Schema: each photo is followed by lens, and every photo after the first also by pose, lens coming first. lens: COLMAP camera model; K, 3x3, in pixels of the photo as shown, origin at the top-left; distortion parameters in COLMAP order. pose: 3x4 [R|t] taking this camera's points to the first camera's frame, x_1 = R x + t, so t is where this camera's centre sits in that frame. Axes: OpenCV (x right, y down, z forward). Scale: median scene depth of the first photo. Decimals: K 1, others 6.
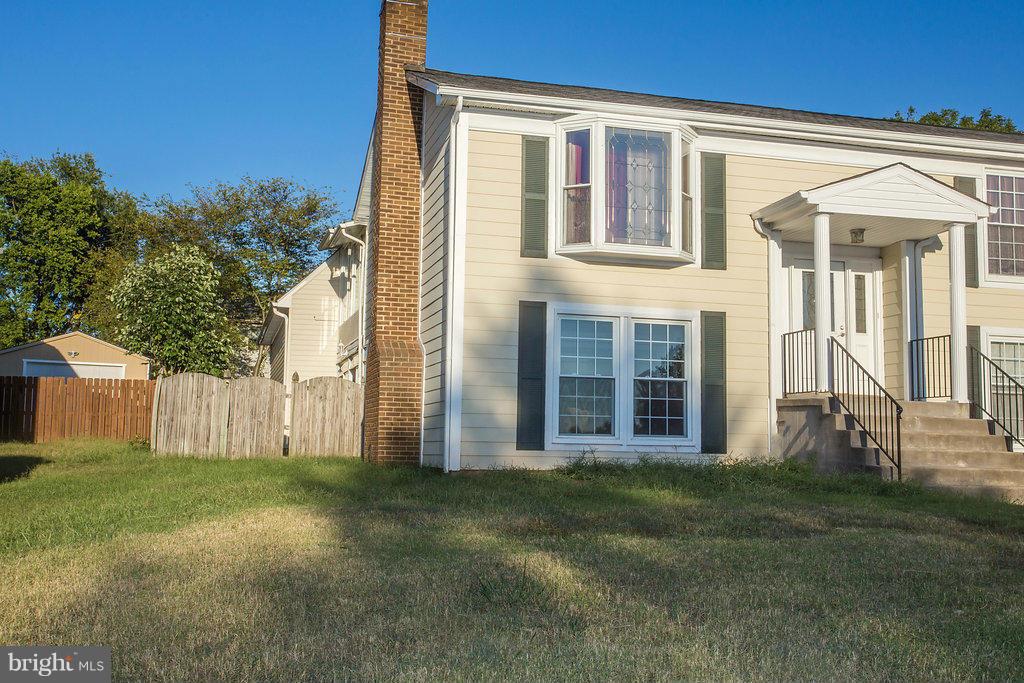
lens RADIAL K [[1097.8, 0, 504.9], [0, 1097.8, 340.6], [0, 0, 1]] dist [-0.004867, 0.000000]
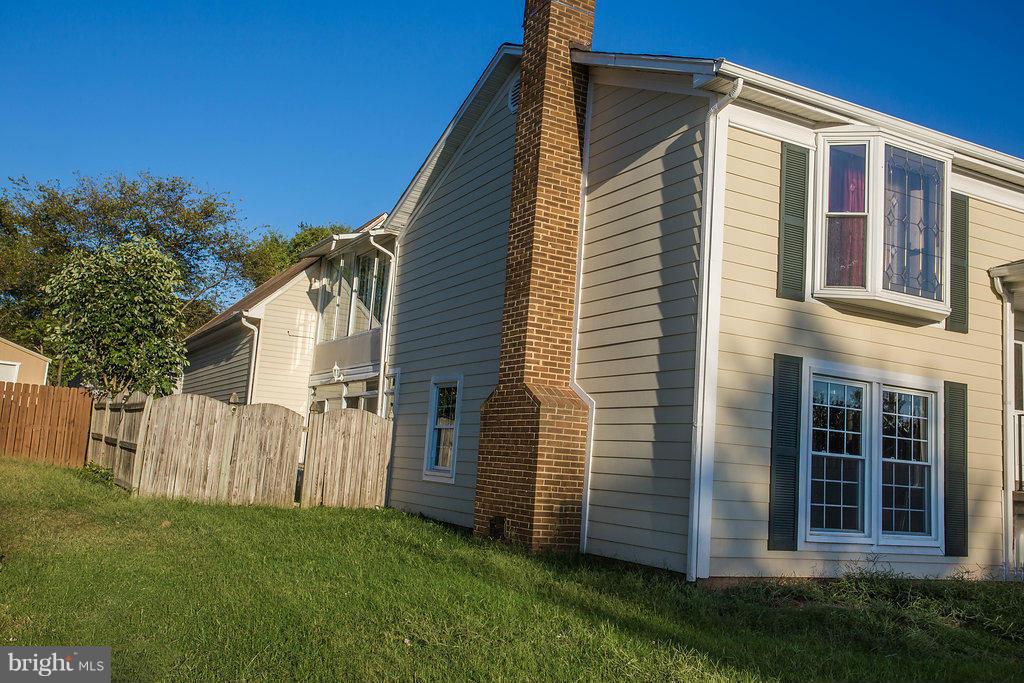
lens RADIAL K [[963.9, 0, 516.8], [0, 963.9, 333.7], [0, 0, 1]] dist [-0.000294, 0.000000]
pose [[0.972279, 0.084182, 0.218146, -0.271057], [-0.078059, 0.996279, -0.036551, -0.009776], [-0.220412, 0.018509, 0.975231, 0.330705]]
